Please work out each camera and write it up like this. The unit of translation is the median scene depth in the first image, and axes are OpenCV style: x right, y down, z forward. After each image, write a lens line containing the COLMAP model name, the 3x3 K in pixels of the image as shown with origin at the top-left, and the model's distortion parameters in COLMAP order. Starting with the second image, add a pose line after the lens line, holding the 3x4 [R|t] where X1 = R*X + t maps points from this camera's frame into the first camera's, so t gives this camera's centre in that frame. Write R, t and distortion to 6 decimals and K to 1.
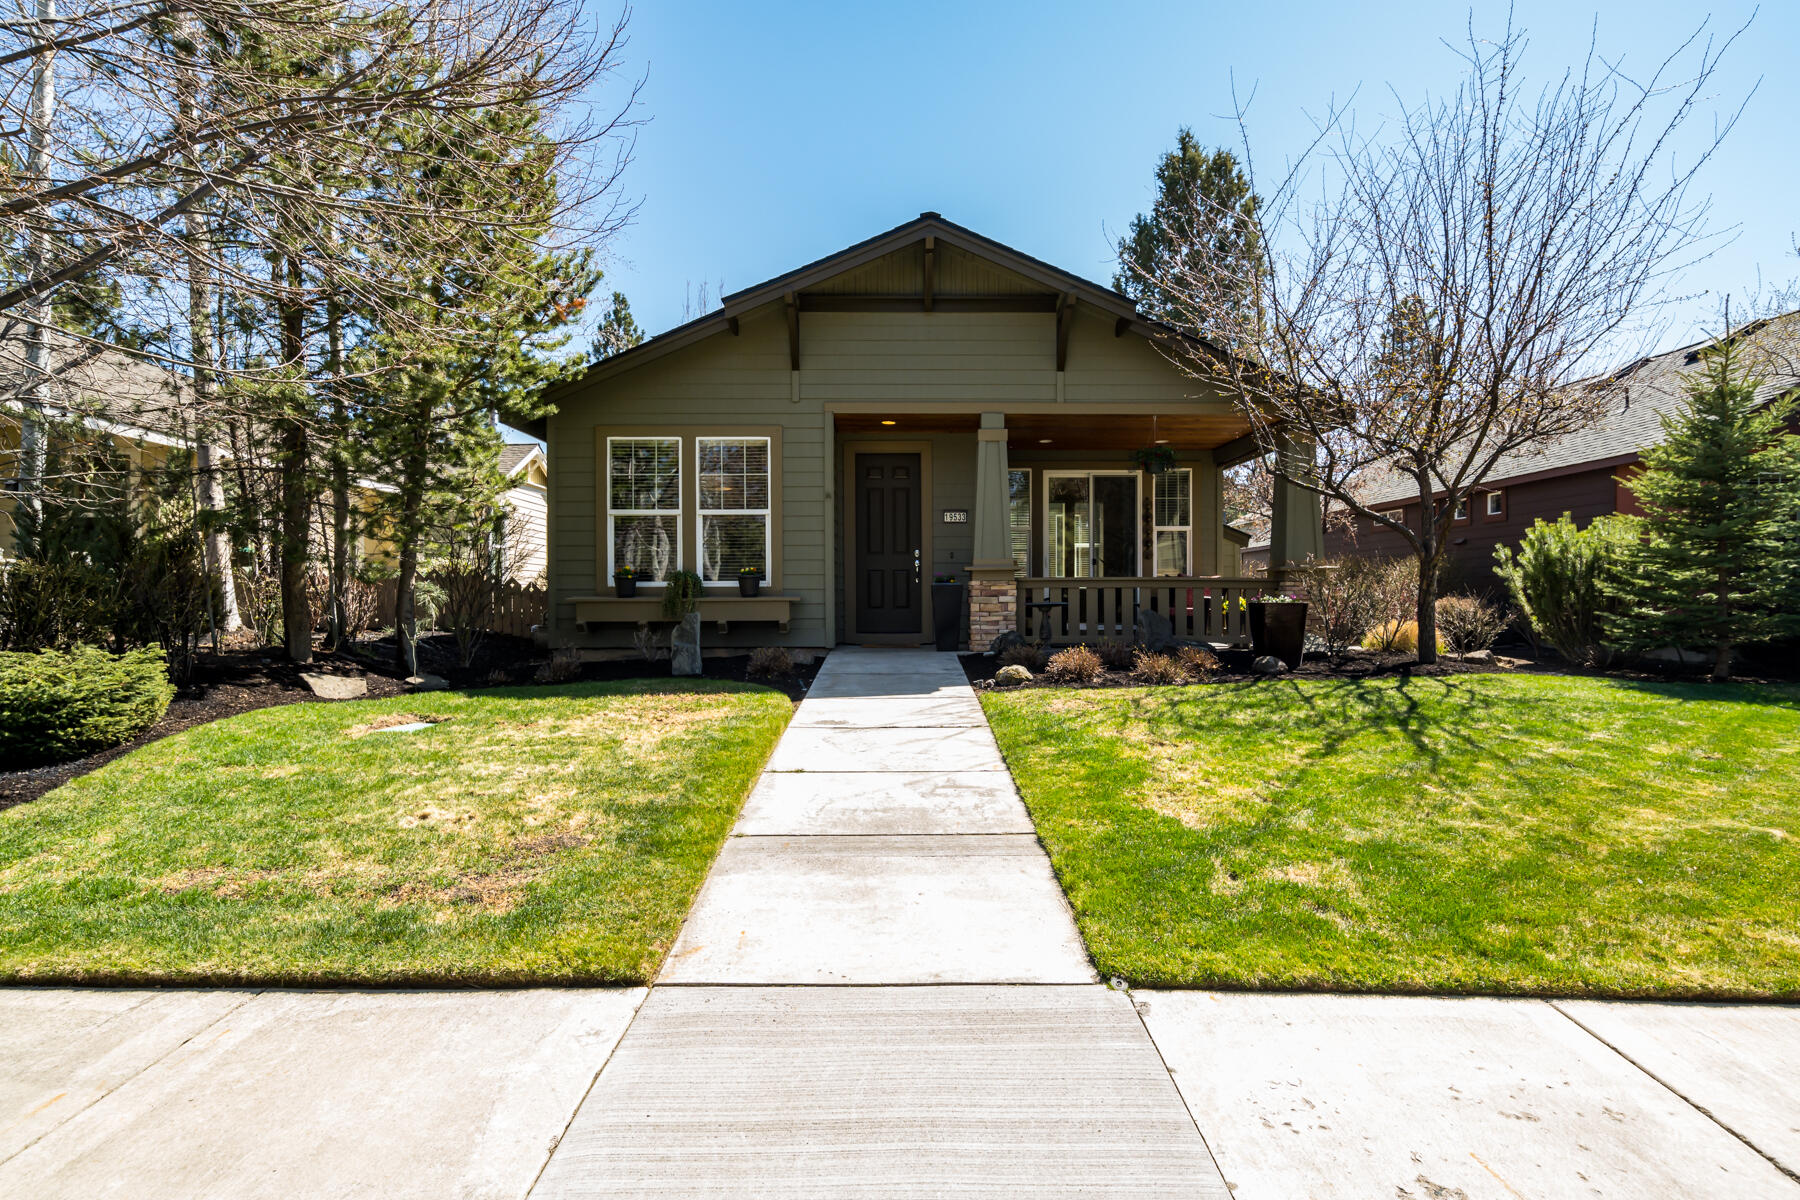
lens RADIAL K [[898.6, 0, 900.0], [0, 898.6, 600.0], [0, 0, 1]] dist [-0.013908, 0.000035]
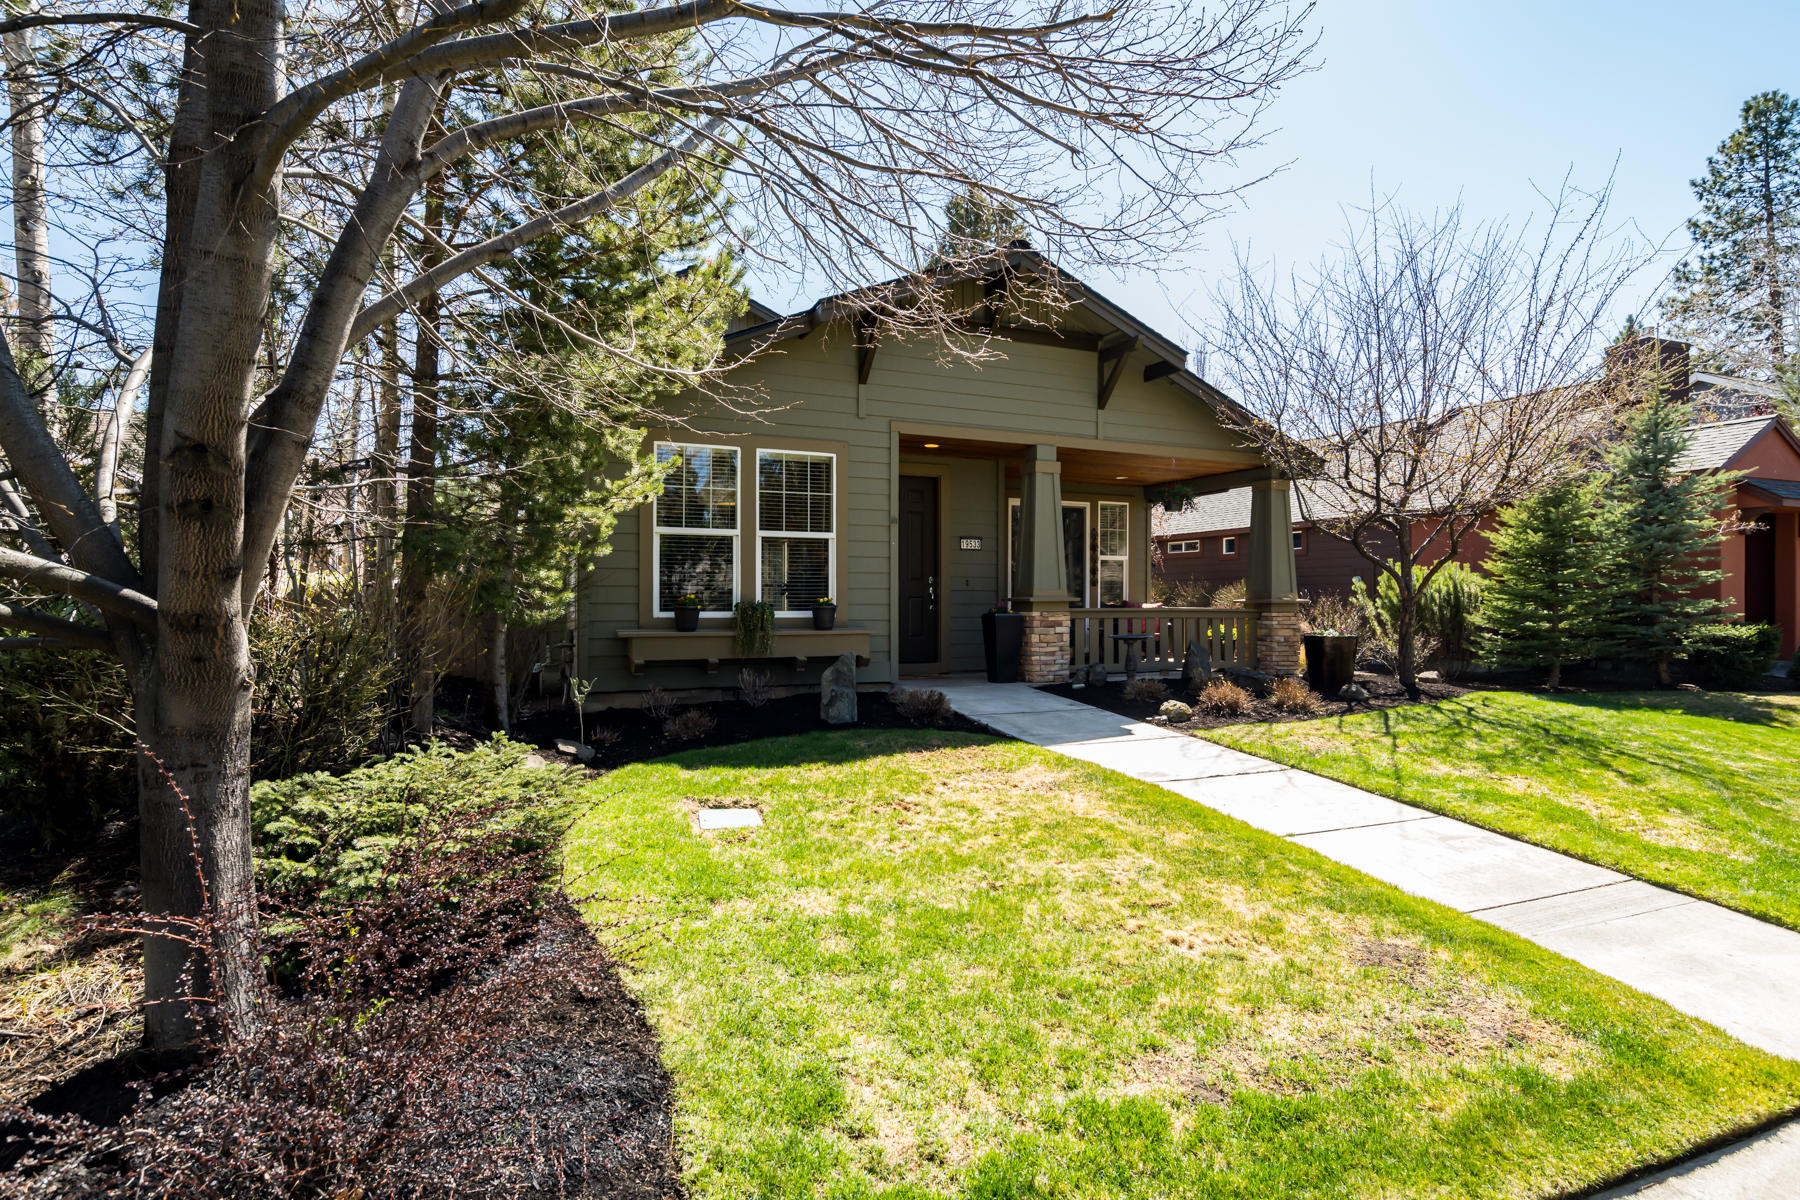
lens RADIAL K [[898.6, 0, 900.0], [0, 898.6, 600.0], [0, 0, 1]] dist [-0.013908, 0.000035]
pose [[0.929718, 0.006789, 0.368209, -0.419626], [-0.004485, 0.999965, -0.007111, -0.026431], [-0.368244, 0.004960, 0.929716, 0.126186]]
